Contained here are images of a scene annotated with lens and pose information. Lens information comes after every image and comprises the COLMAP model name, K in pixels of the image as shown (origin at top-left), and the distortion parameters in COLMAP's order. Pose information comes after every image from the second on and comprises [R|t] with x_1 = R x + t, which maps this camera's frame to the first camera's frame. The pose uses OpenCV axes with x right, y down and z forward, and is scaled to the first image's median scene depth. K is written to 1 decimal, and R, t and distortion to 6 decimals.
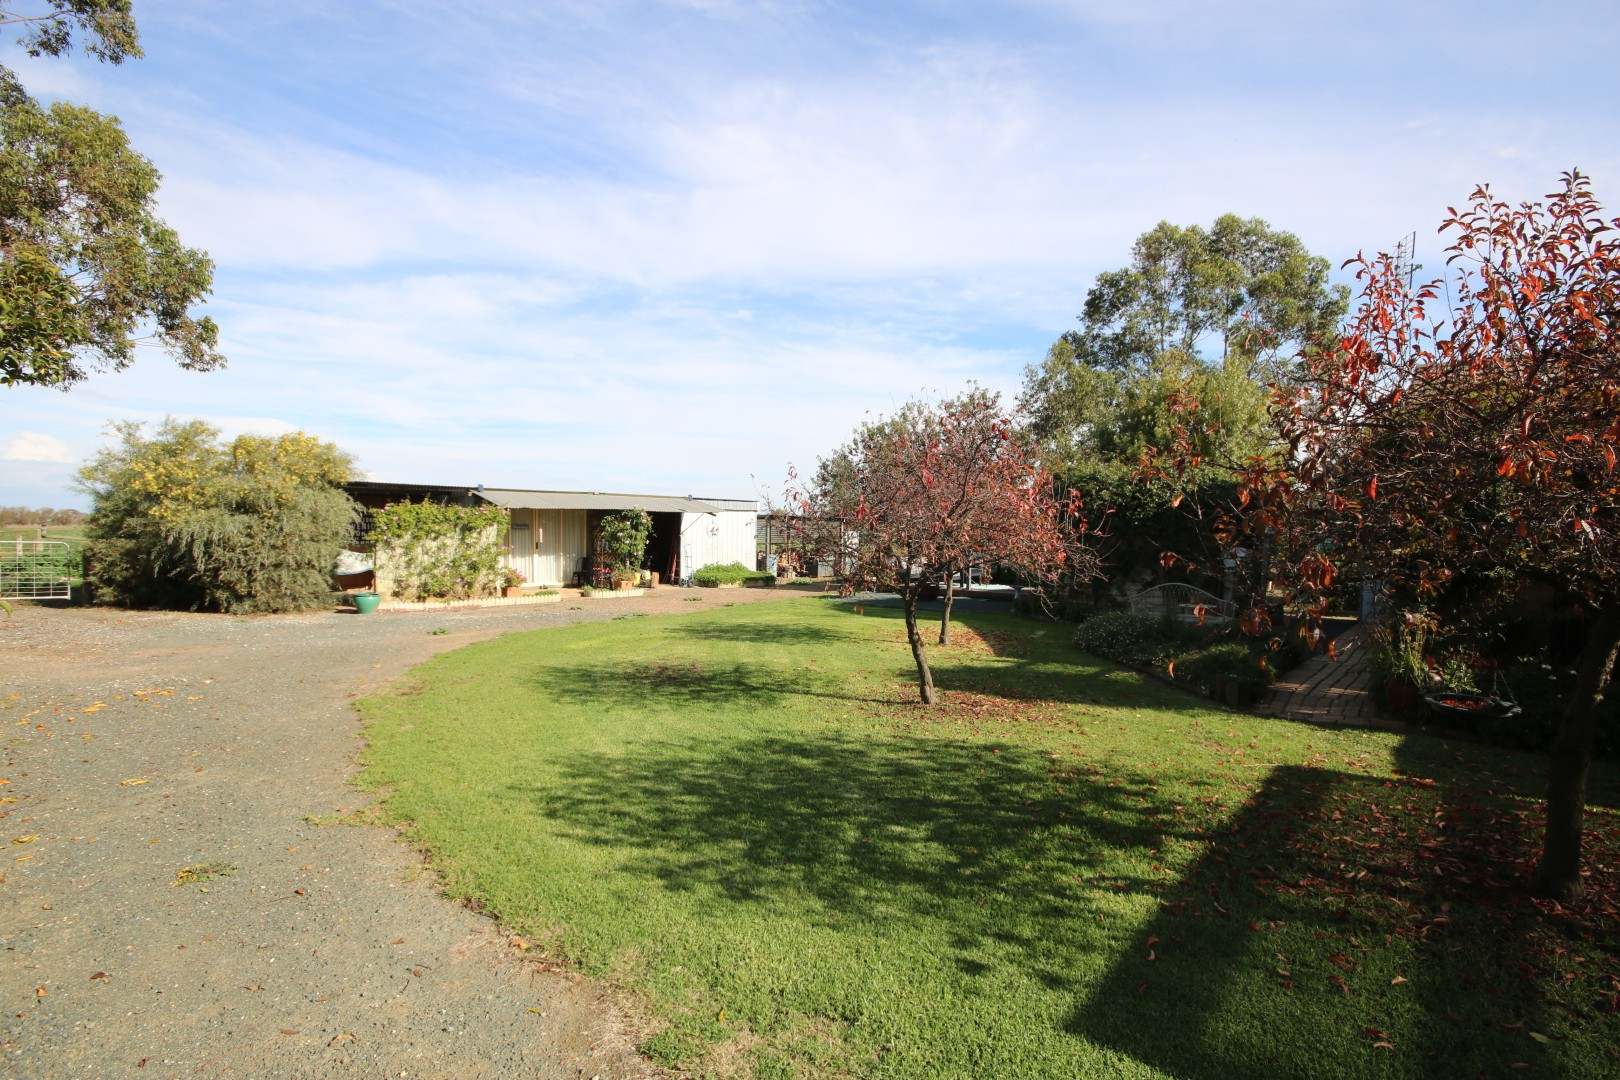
lens RADIAL K [[750.0, 0, 812.5], [0, 750.0, 547.6], [0, 0, 1]] dist [-0.021743, -0.001181]
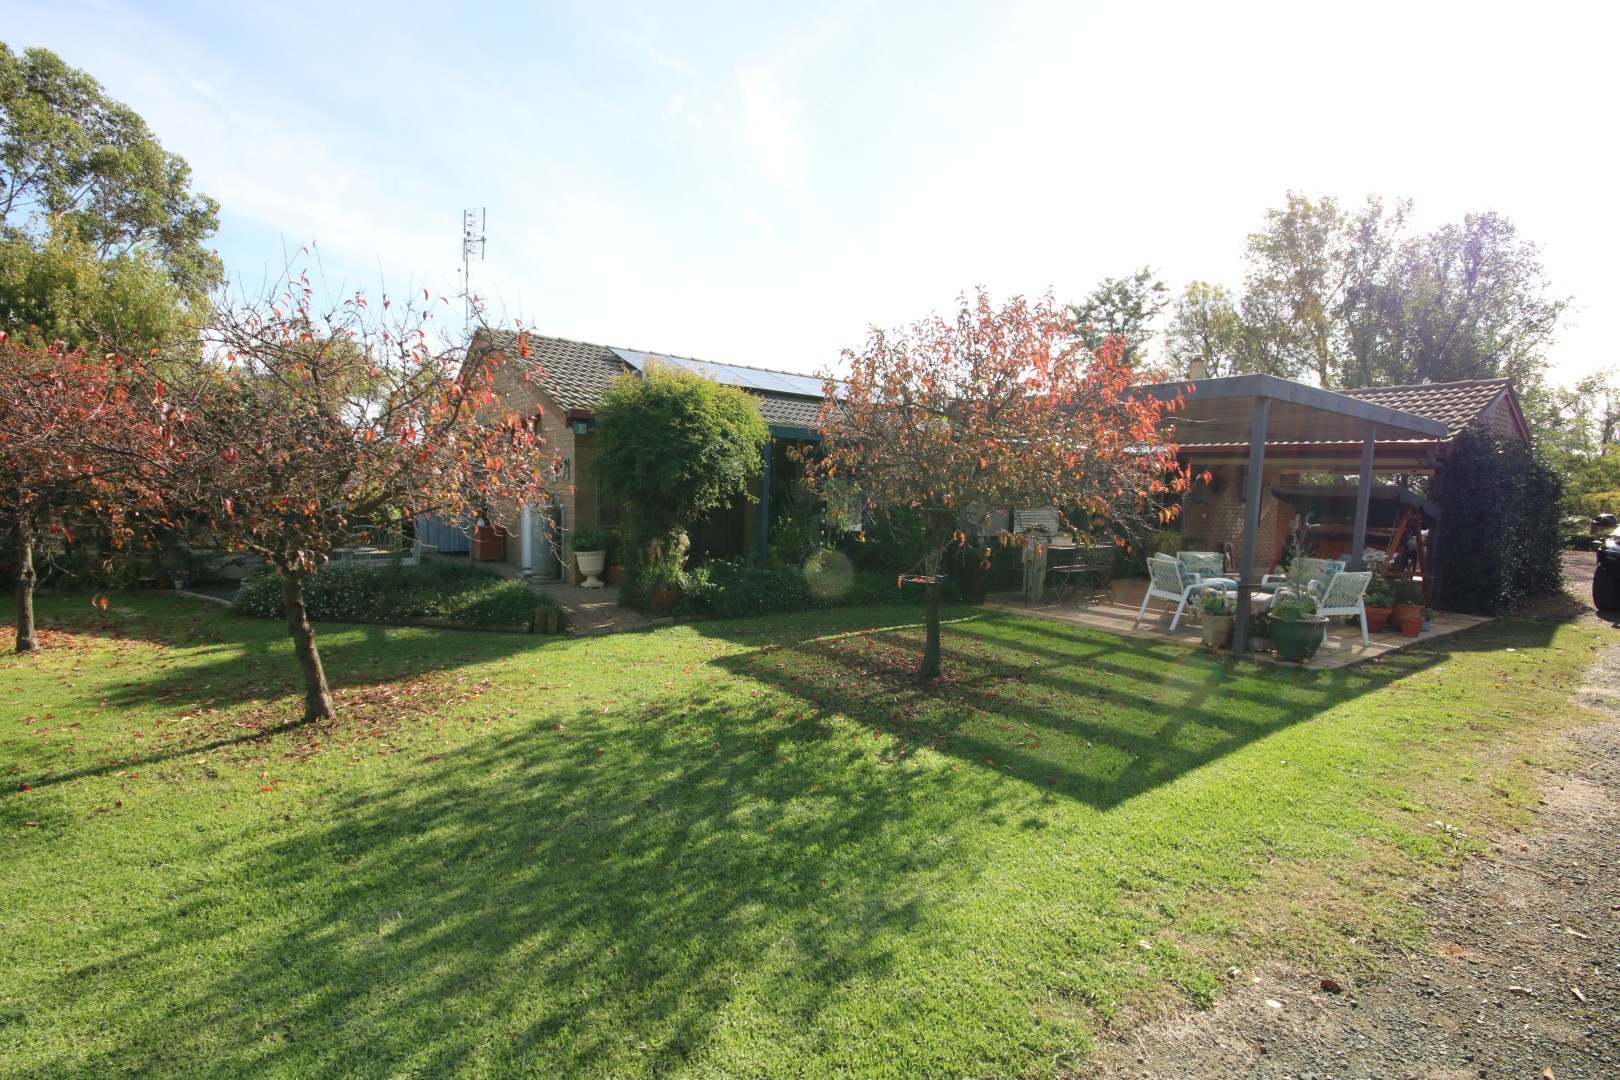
lens RADIAL K [[750.0, 0, 806.4], [0, 750.0, 549.1], [0, 0, 1]] dist [-0.021743, -0.001181]
pose [[0.190583, -0.088270, 0.977695, -0.595992], [-0.002747, 0.995897, 0.090449, -0.011951], [-0.981667, -0.019923, 0.189558, 0.640133]]
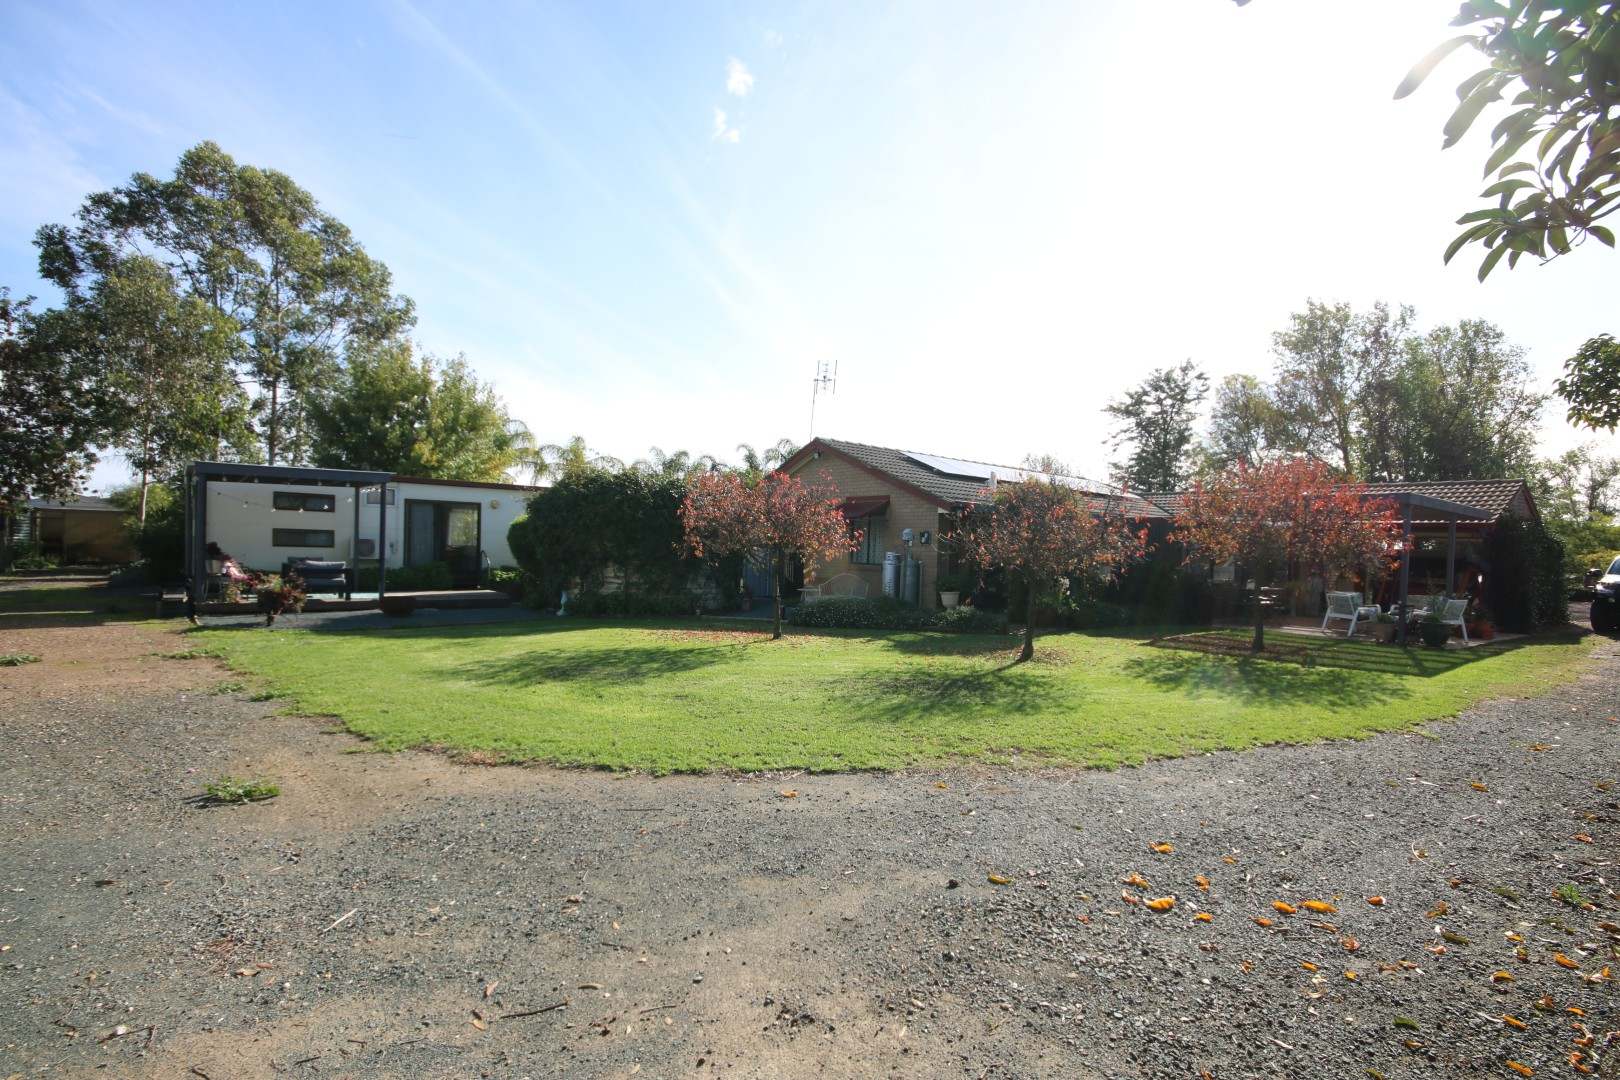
lens RADIAL K [[750.0, 0, 821.5], [0, 750.0, 538.9], [0, 0, 1]] dist [-0.021743, -0.001181]
pose [[0.175715, 0.002689, 0.984437, -1.882509], [-0.008191, 0.999966, -0.001269, -0.029962], [-0.984407, -0.007840, 0.175731, 1.583534]]
